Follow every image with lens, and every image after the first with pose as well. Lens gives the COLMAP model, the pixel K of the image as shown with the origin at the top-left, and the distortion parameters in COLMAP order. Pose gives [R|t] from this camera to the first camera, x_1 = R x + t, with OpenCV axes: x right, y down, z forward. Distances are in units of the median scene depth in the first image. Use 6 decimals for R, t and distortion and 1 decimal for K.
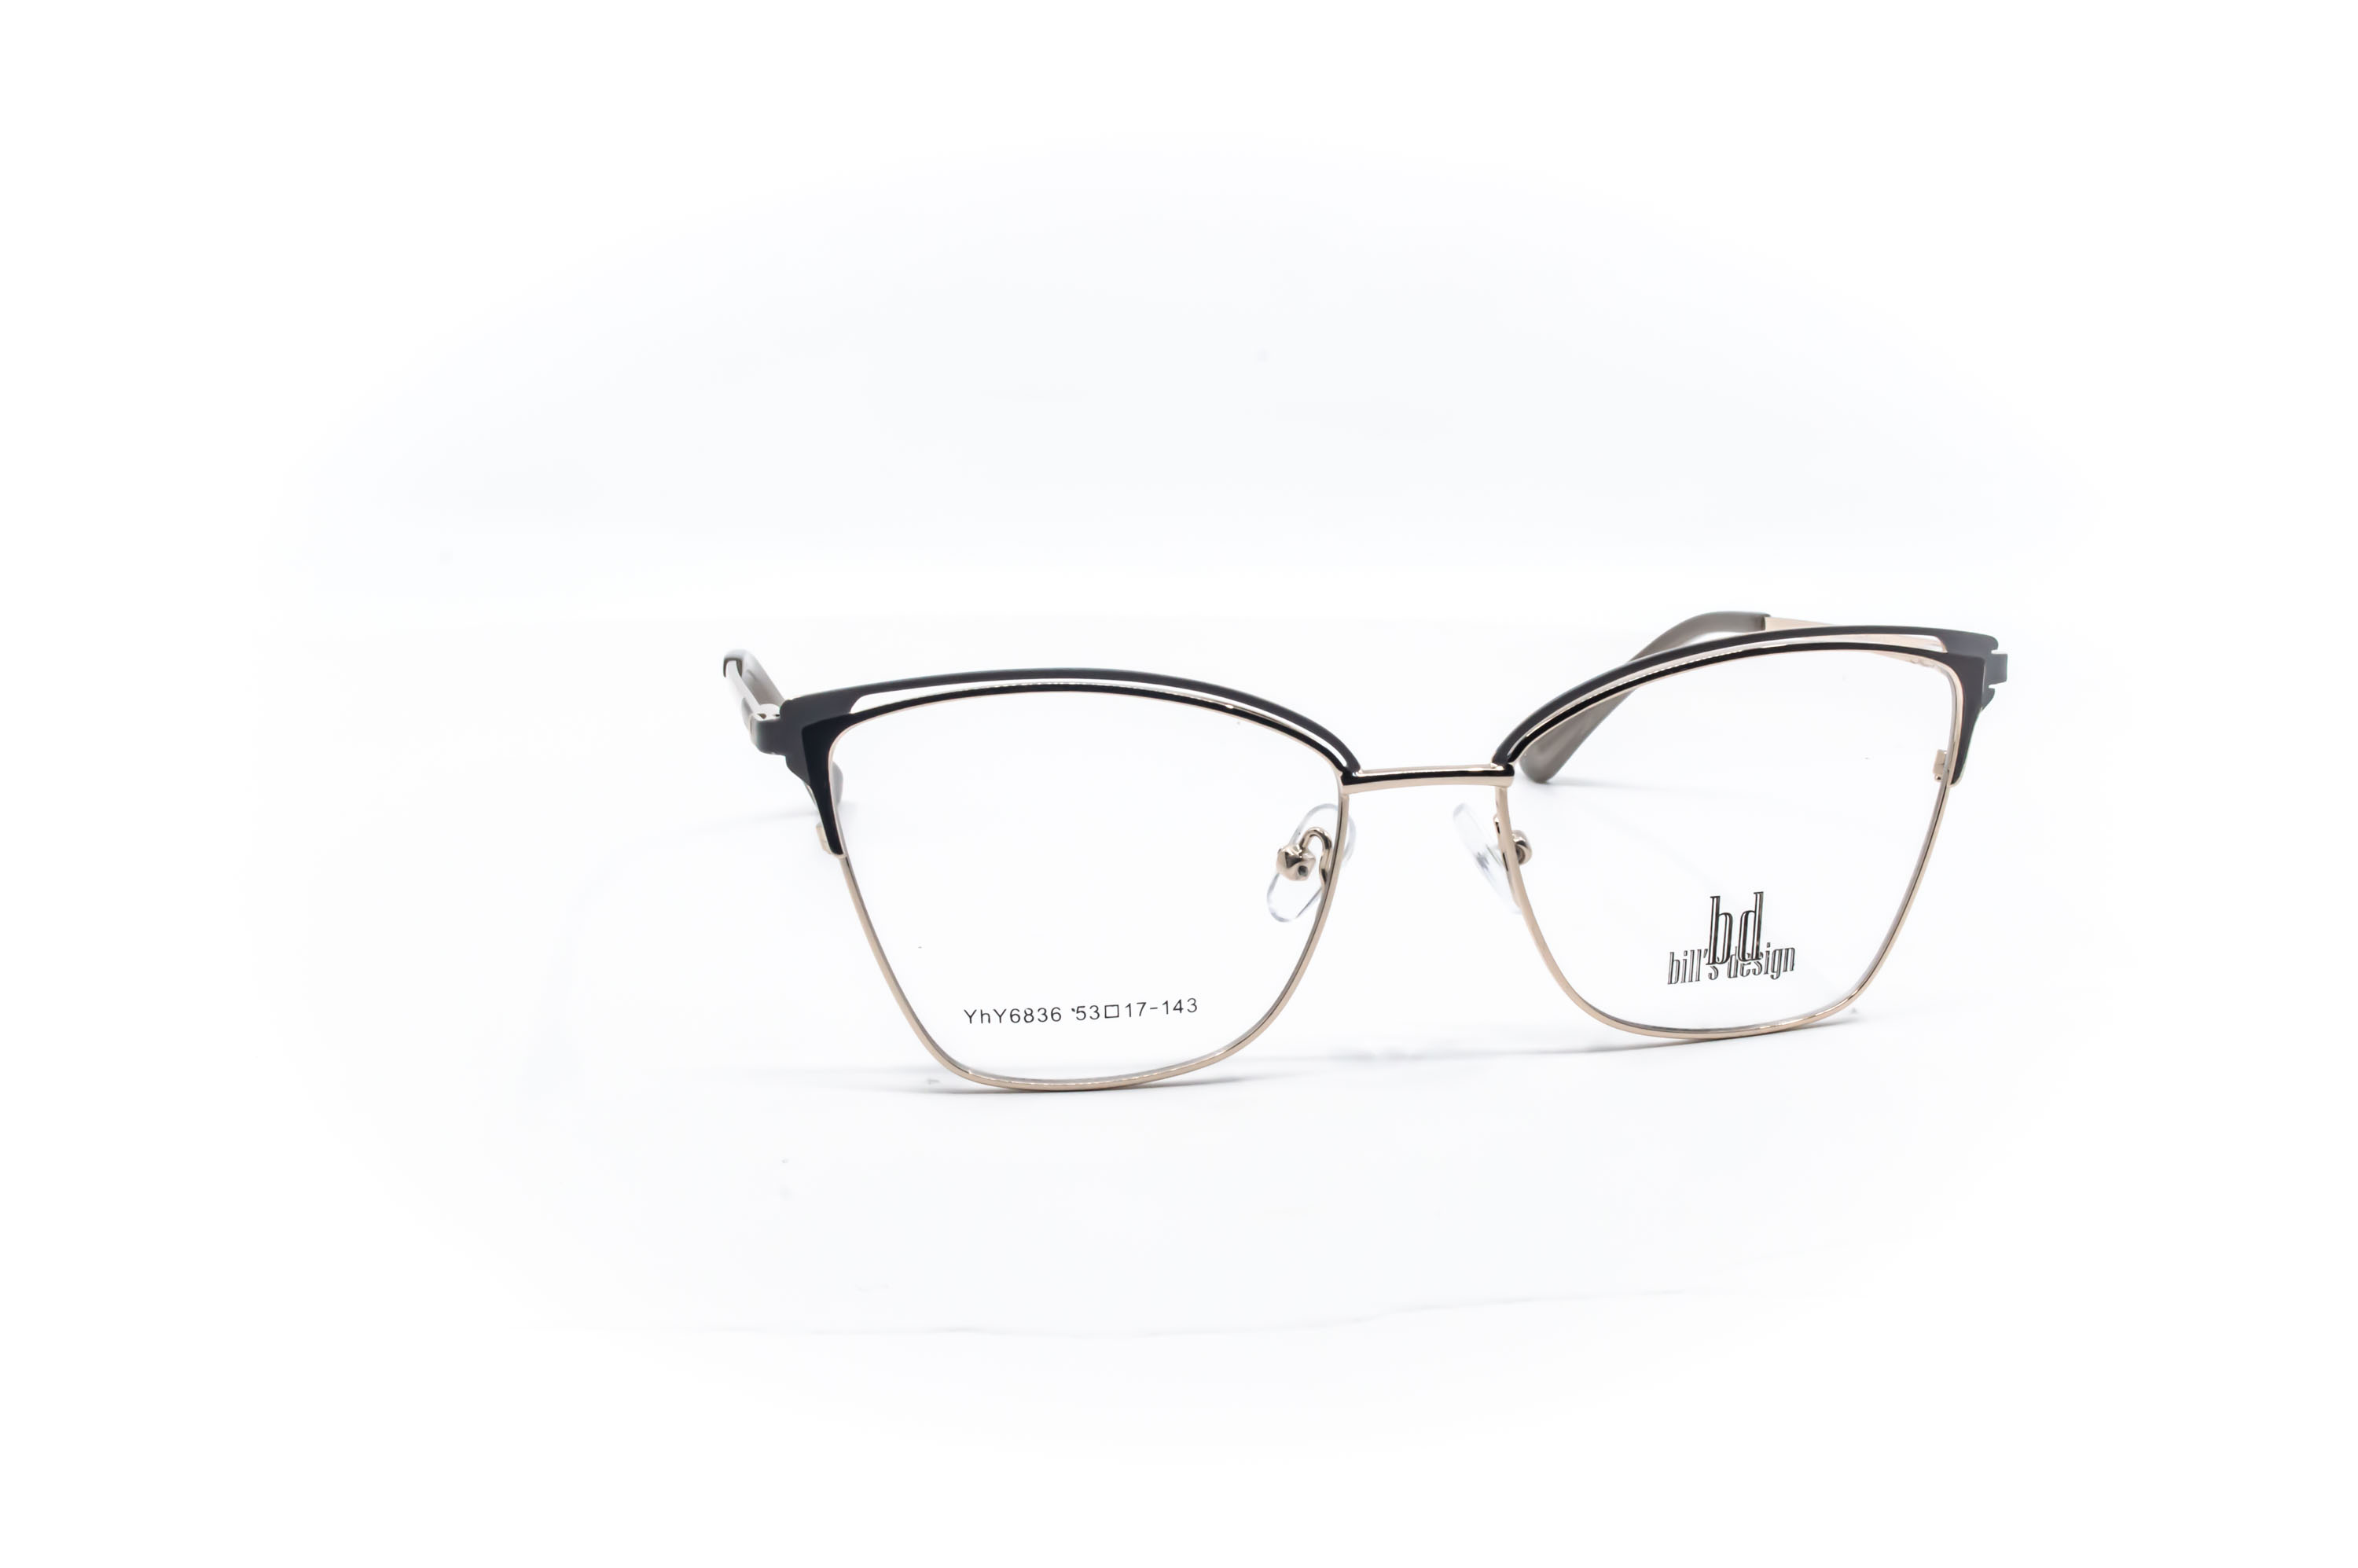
lens RADIAL K [[3073.0, 0, 1179.0], [0, 3073.0, 784.0], [0, 0, 1]] dist [-0.030986, 0.027823]
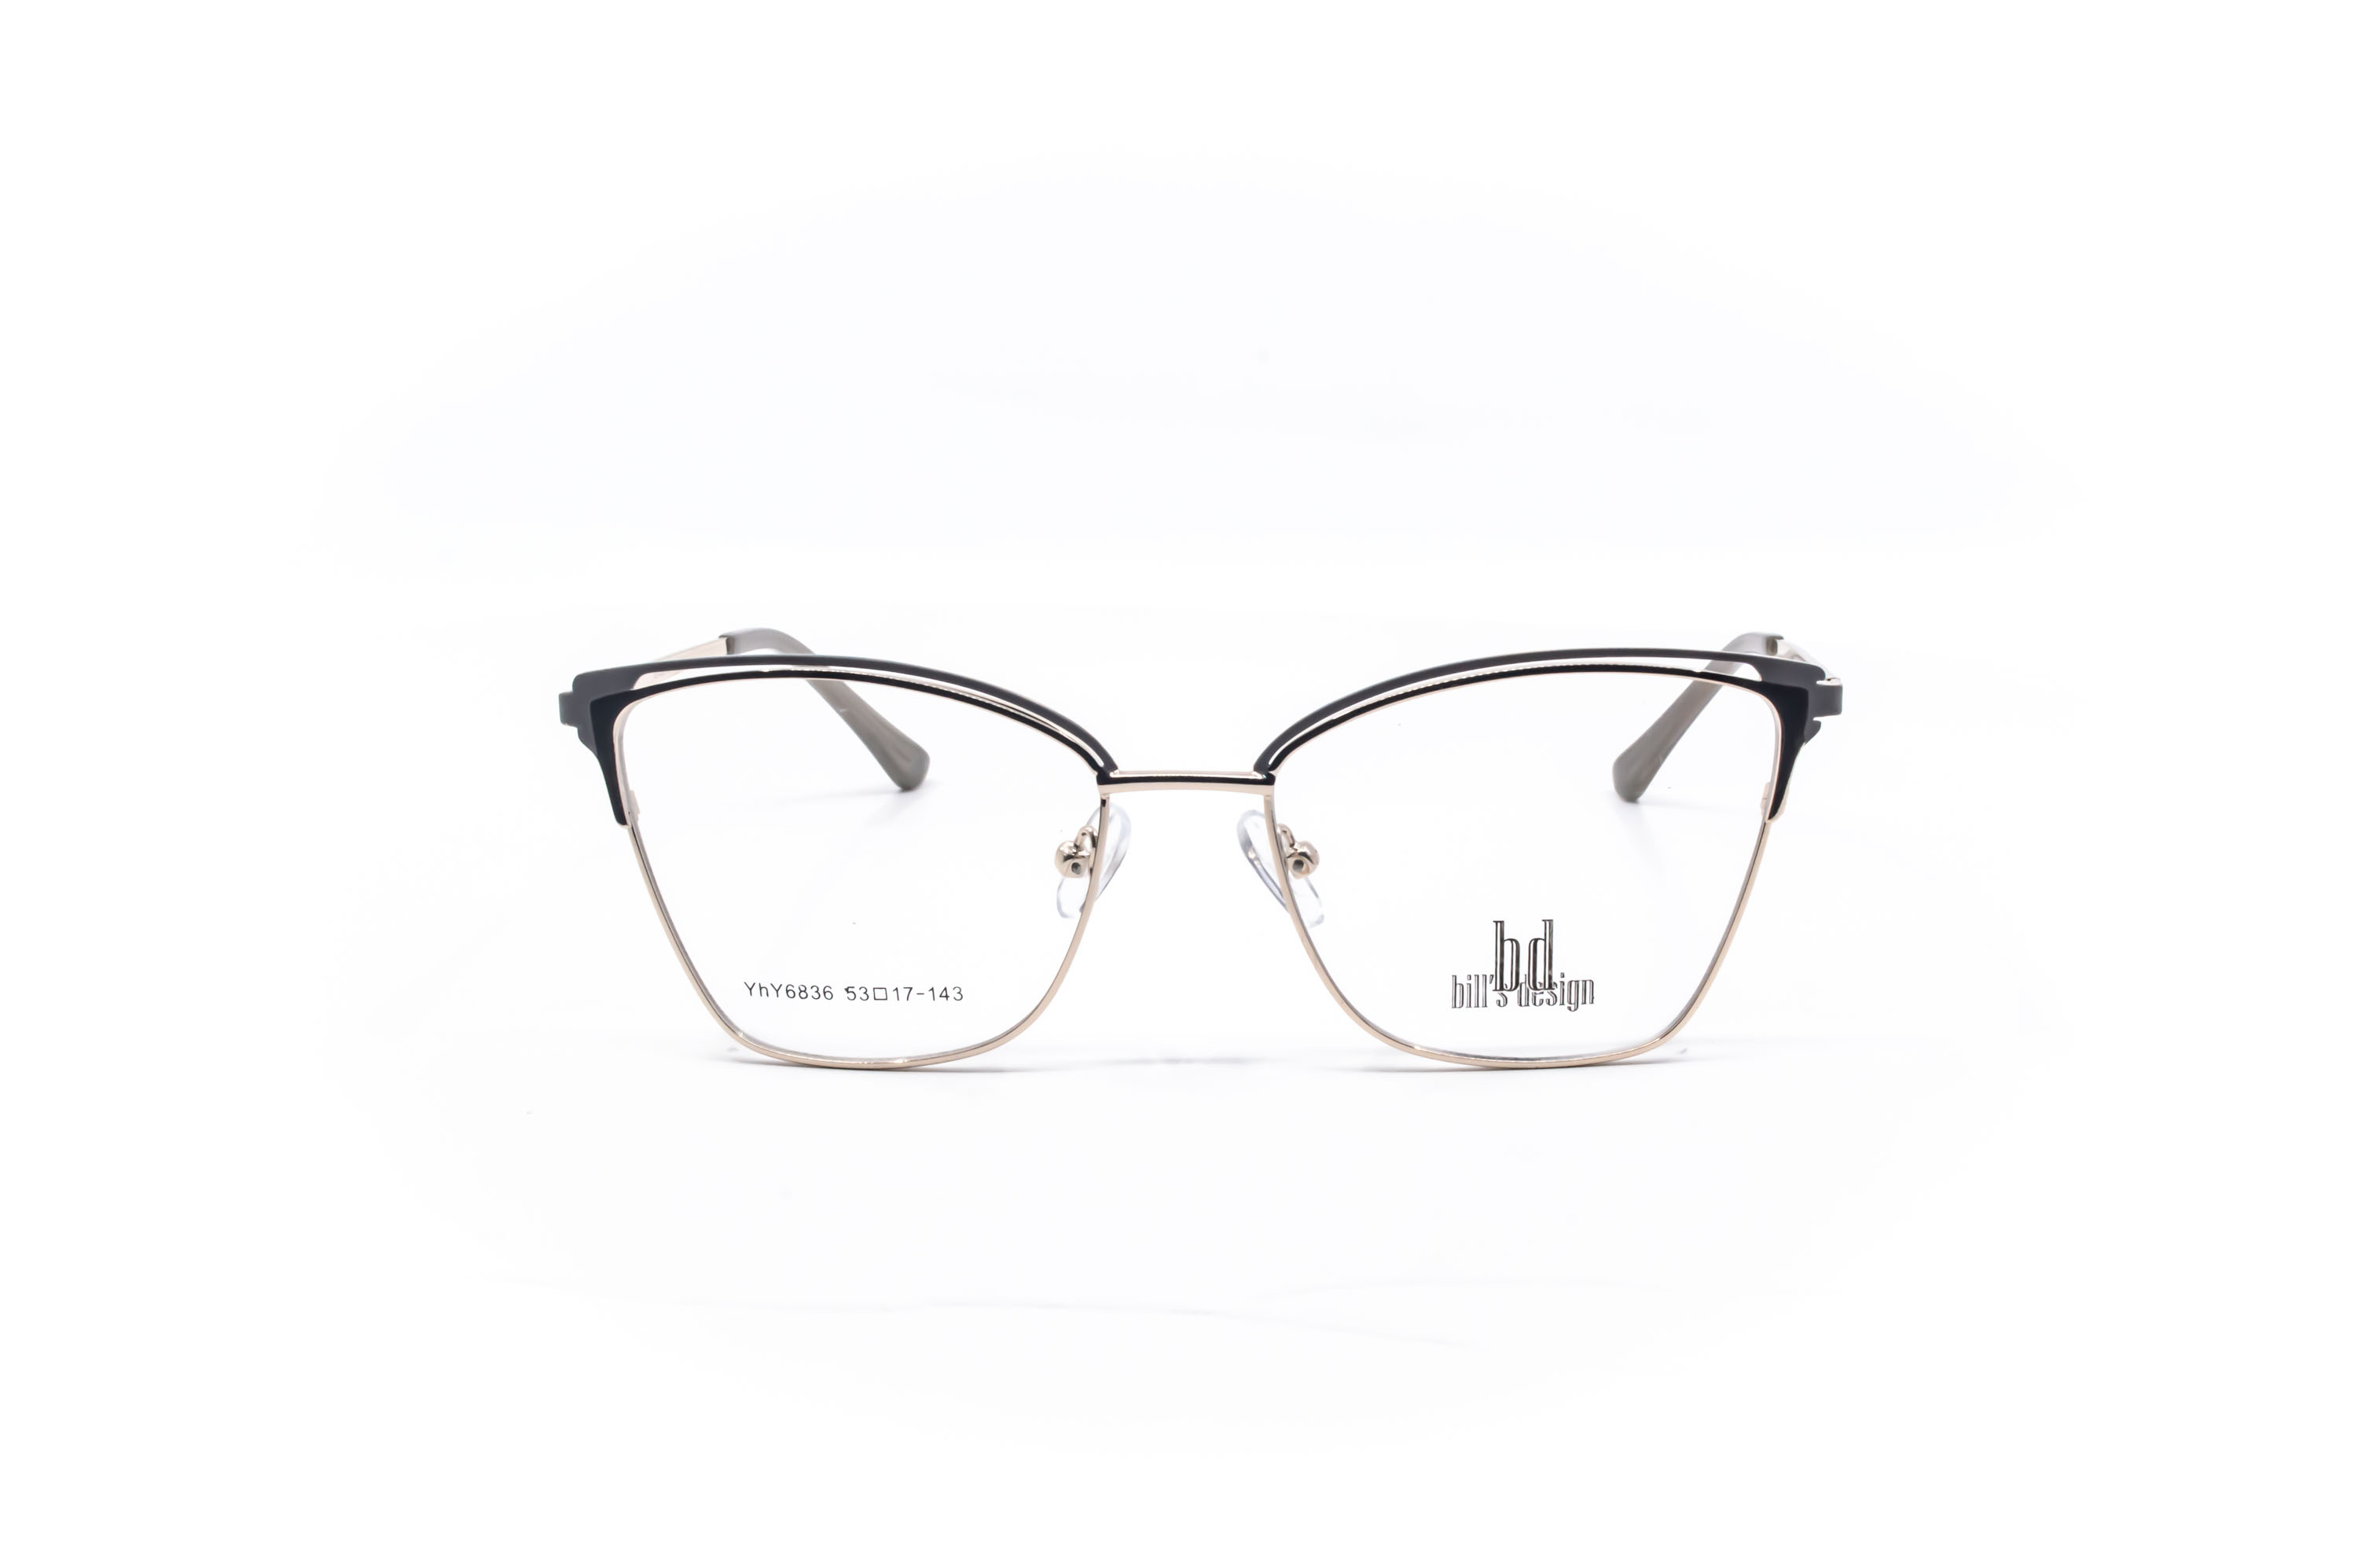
lens RADIAL K [[3073.0, 0, 1179.0], [0, 3073.0, 784.0], [0, 0, 1]] dist [-0.030986, 0.027823]
pose [[0.967430, 0.055153, -0.247058, 0.319029], [-0.053689, 0.998477, 0.012664, -0.013654], [0.247381, 0.001012, 0.968918, 0.036083]]
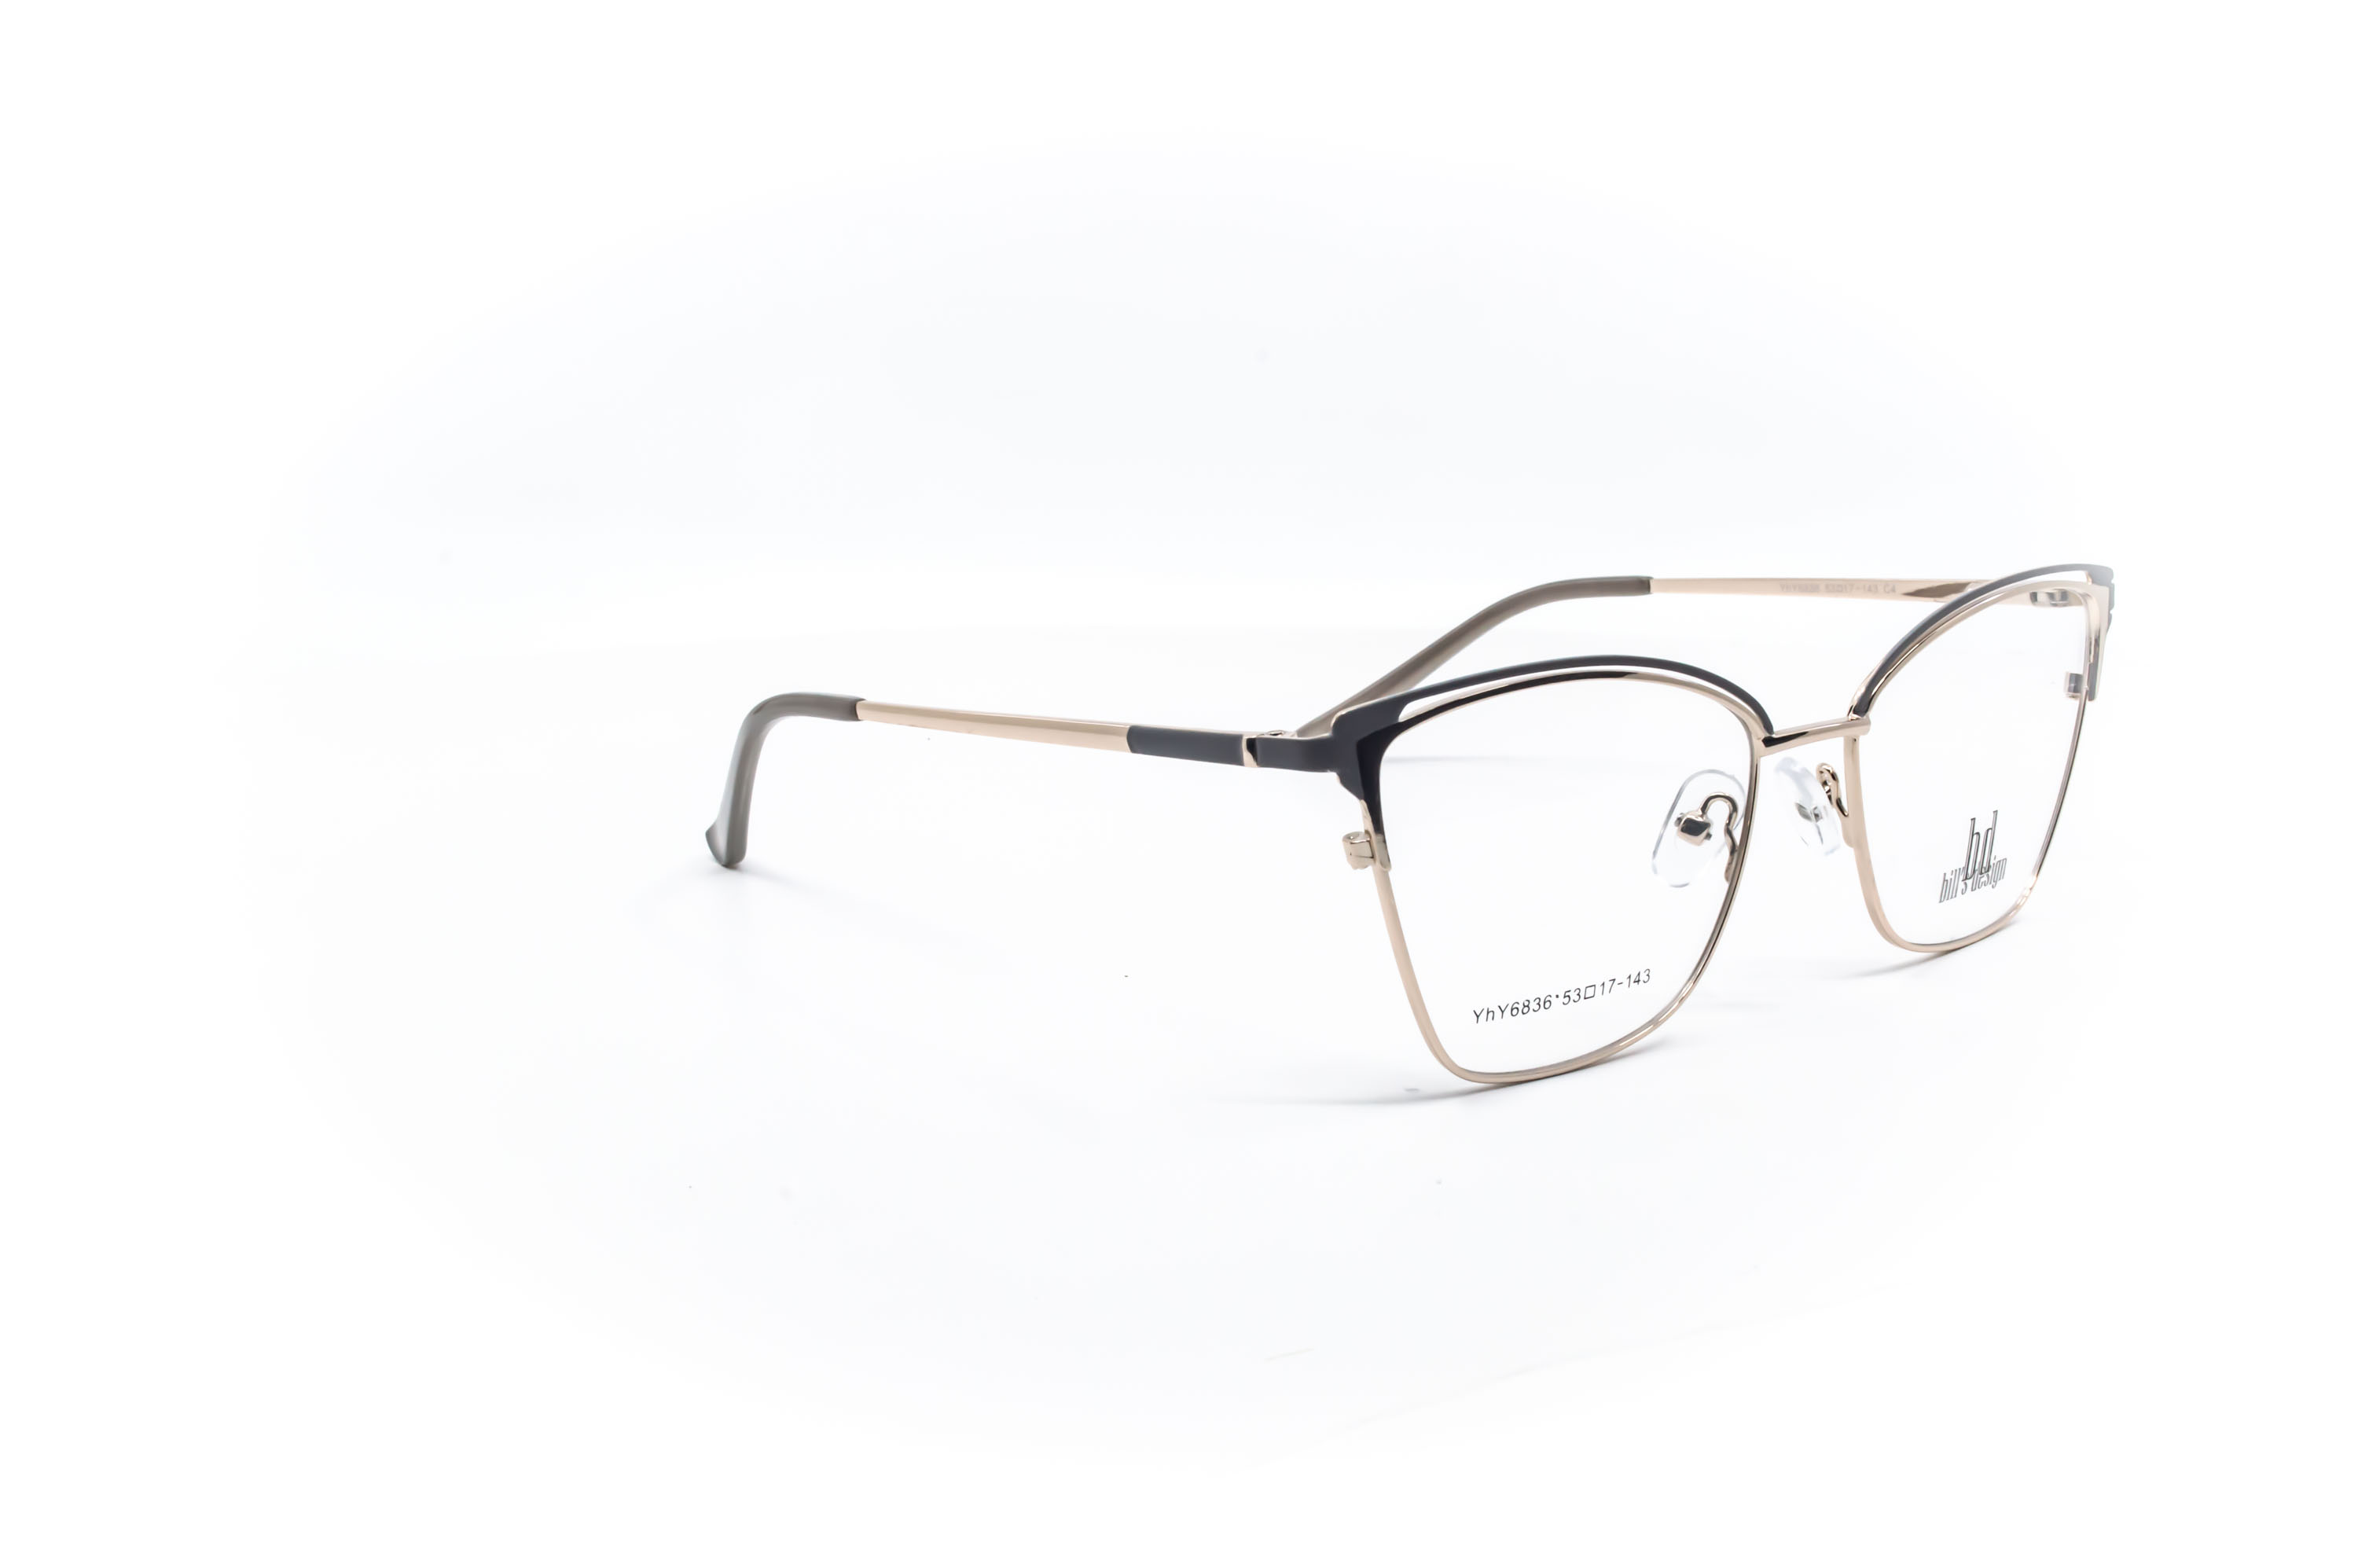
lens RADIAL K [[3073.0, 0, 1179.0], [0, 3073.0, 784.0], [0, 0, 1]] dist [-0.030986, 0.027823]
pose [[0.867939, -0.102991, 0.485876, -0.621480], [0.105533, 0.994168, 0.022216, -0.031176], [-0.485330, 0.031994, 0.873745, 0.172833]]
